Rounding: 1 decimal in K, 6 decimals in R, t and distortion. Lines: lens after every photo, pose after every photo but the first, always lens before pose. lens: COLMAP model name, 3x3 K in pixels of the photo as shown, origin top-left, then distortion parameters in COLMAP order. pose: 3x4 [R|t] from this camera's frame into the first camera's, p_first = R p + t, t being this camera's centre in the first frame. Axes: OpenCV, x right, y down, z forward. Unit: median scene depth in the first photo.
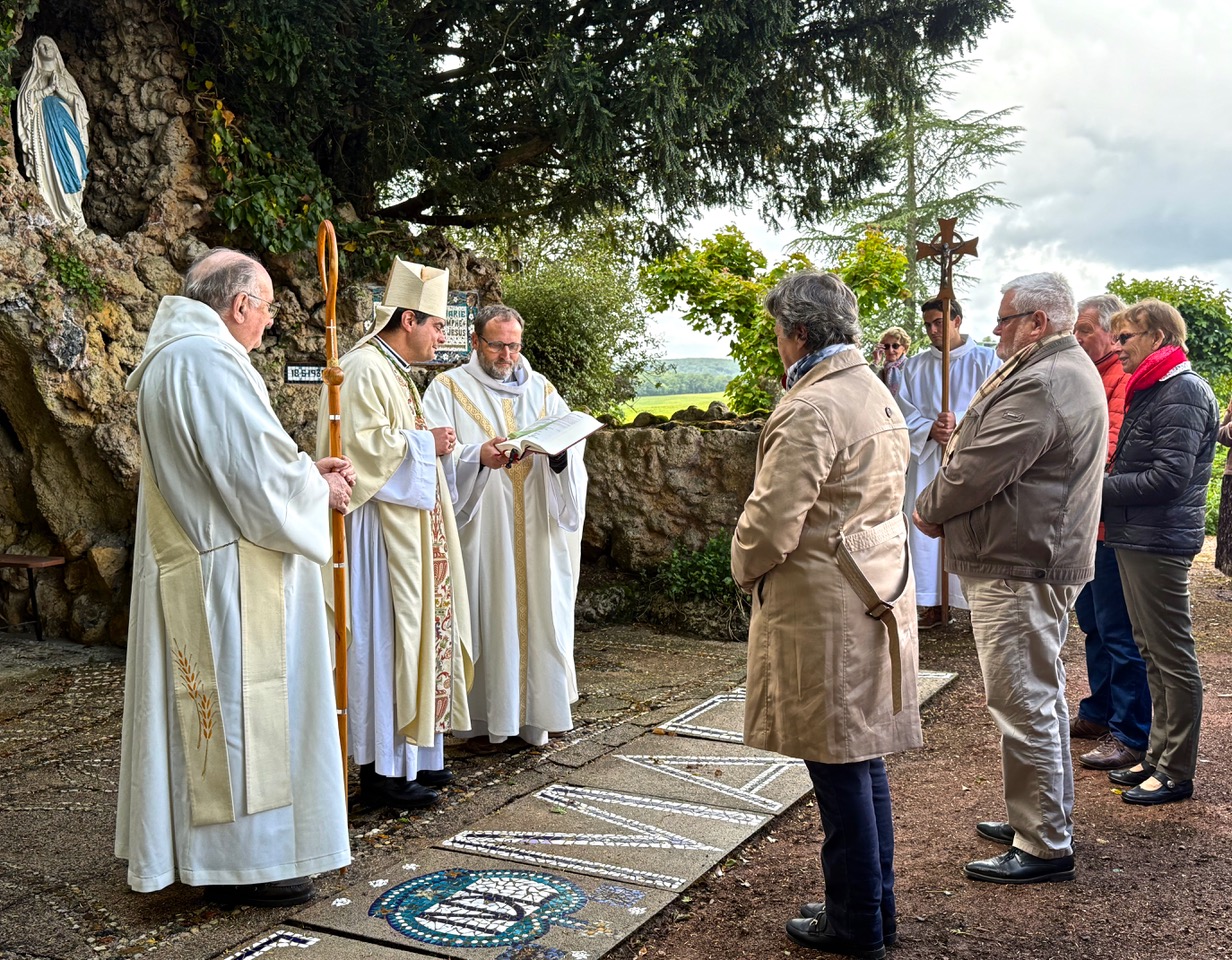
lens RADIAL K [[1326.7, 0, 616.0], [0, 1326.7, 480.0], [0, 0, 1]] dist [0.201200, -0.431592]
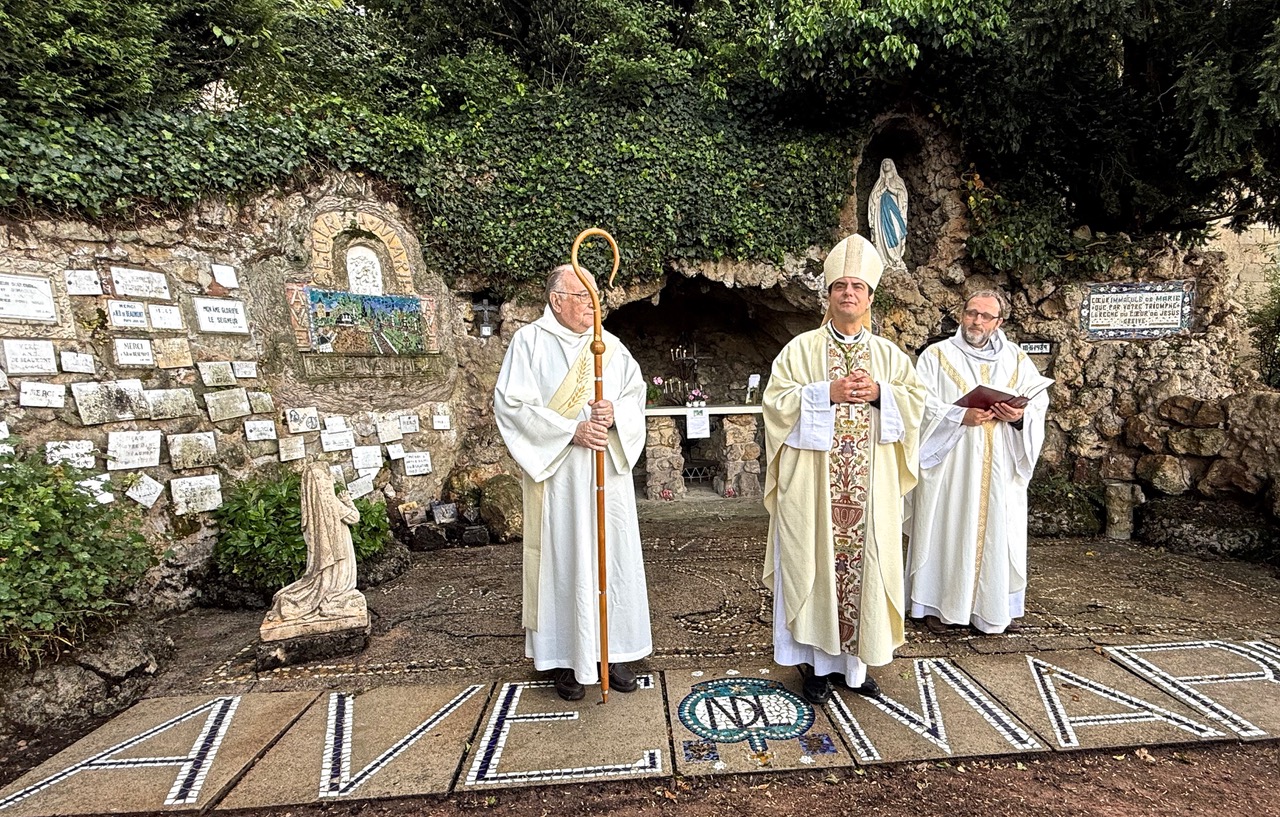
lens RADIAL K [[721.5, 0, 697.5], [0, 721.5, 457.9], [0, 0, 1]] dist [-0.000152, 0.002634]
pose [[0.552659, 0.105243, -0.826735, 0.247677], [-0.050233, 0.994398, 0.093006, -0.014898], [0.831892, -0.009871, 0.554850, 0.259900]]
